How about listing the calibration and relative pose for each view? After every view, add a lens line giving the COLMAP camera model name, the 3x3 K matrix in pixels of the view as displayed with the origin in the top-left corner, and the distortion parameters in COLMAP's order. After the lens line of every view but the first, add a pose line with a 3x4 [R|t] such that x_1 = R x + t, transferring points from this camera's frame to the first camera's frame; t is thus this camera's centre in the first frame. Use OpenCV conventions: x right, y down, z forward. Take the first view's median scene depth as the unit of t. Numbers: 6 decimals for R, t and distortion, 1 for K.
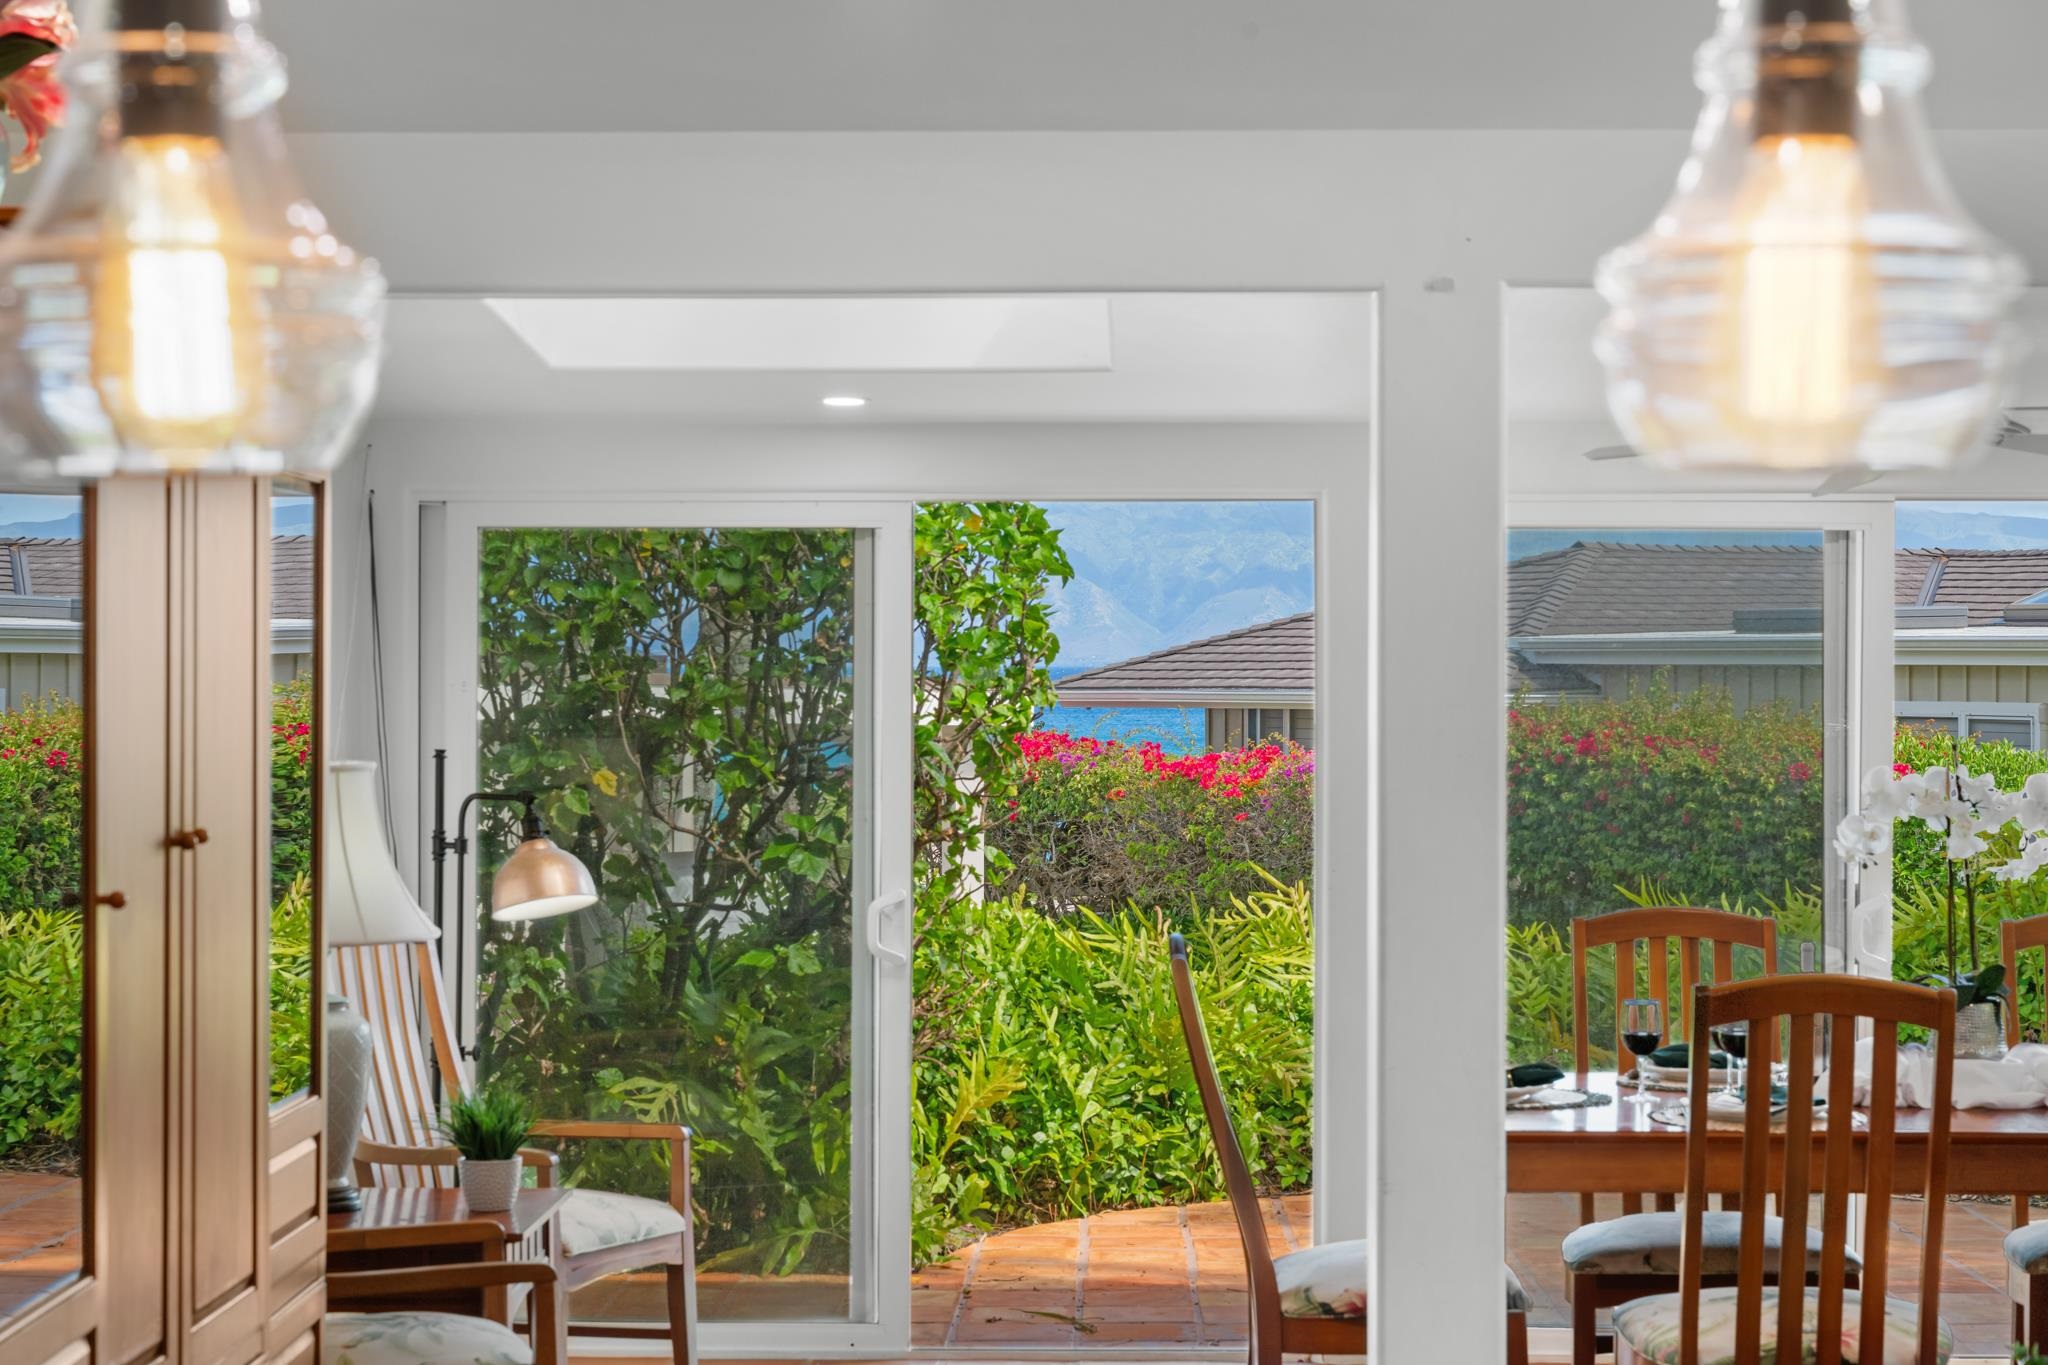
lens RADIAL K [[4089.6, 0, 1024.0], [0, 4089.6, 682.5], [0, 0, 1]] dist [-0.014974, -0.050737]
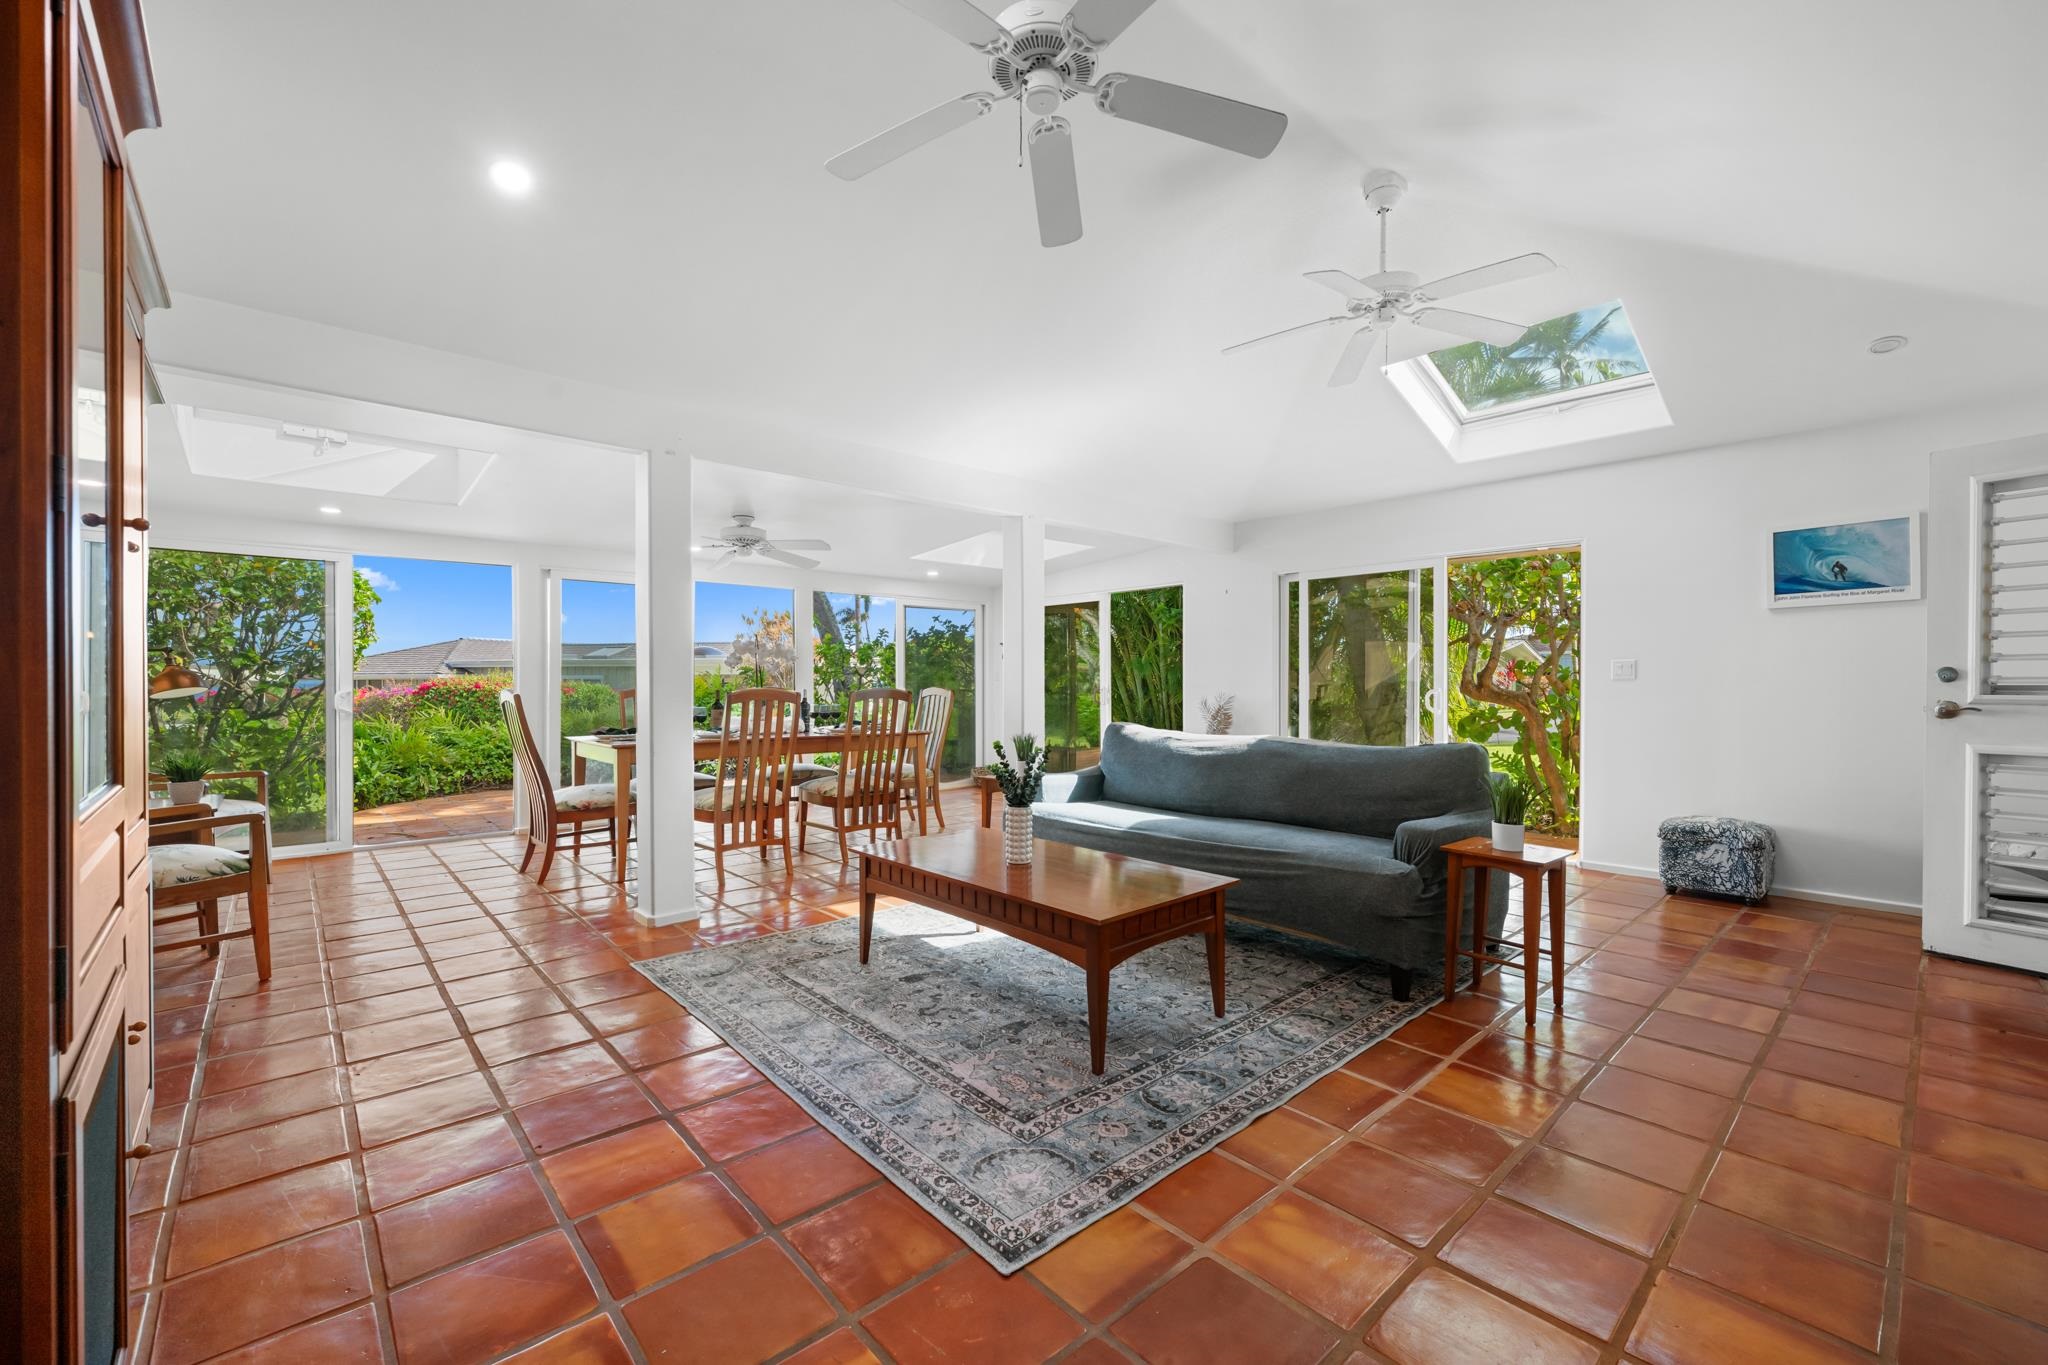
lens RADIAL K [[826.4, 0, 1017.9], [0, 826.4, 681.5], [0, 0, 1]] dist [-0.000046, 0.000027]
pose [[0.726515, -0.002621, 0.687145, -0.086974], [0.005232, 0.999985, -0.001718, 0.049111], [-0.687130, 0.004844, 0.726518, 0.257720]]
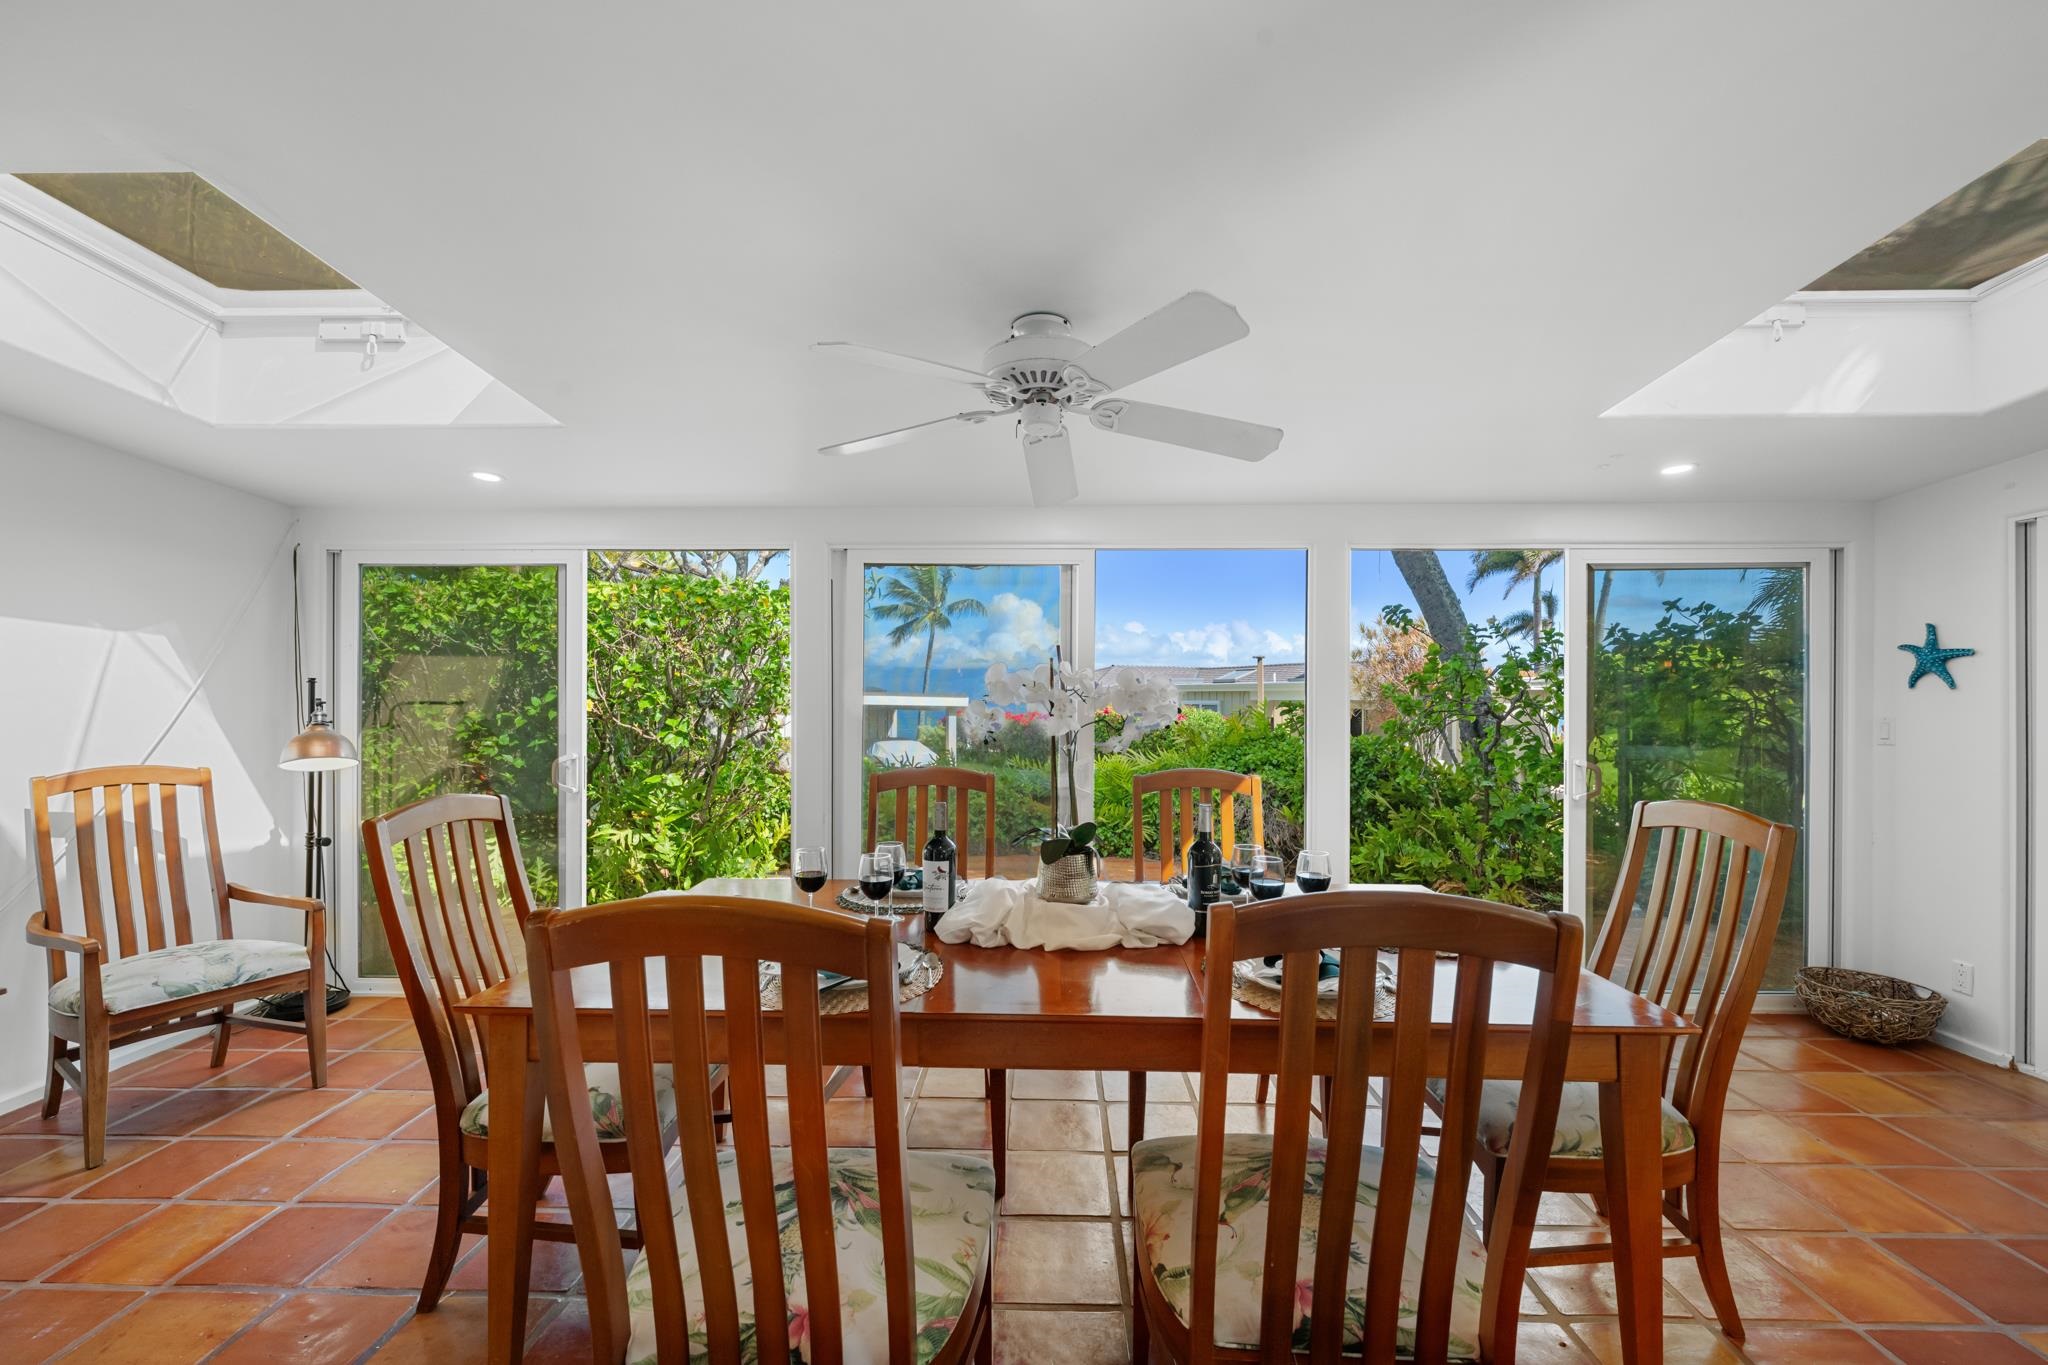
lens RADIAL K [[824.4, 0, 1029.7], [0, 824.4, 704.4], [0, 0, 1]] dist [-0.002776, -0.000237]
pose [[0.999965, 0.000002, 0.008423, 0.178294], [-0.000010, 1.000000, 0.000867, 0.027610], [-0.008423, -0.000867, 0.999964, 0.615925]]
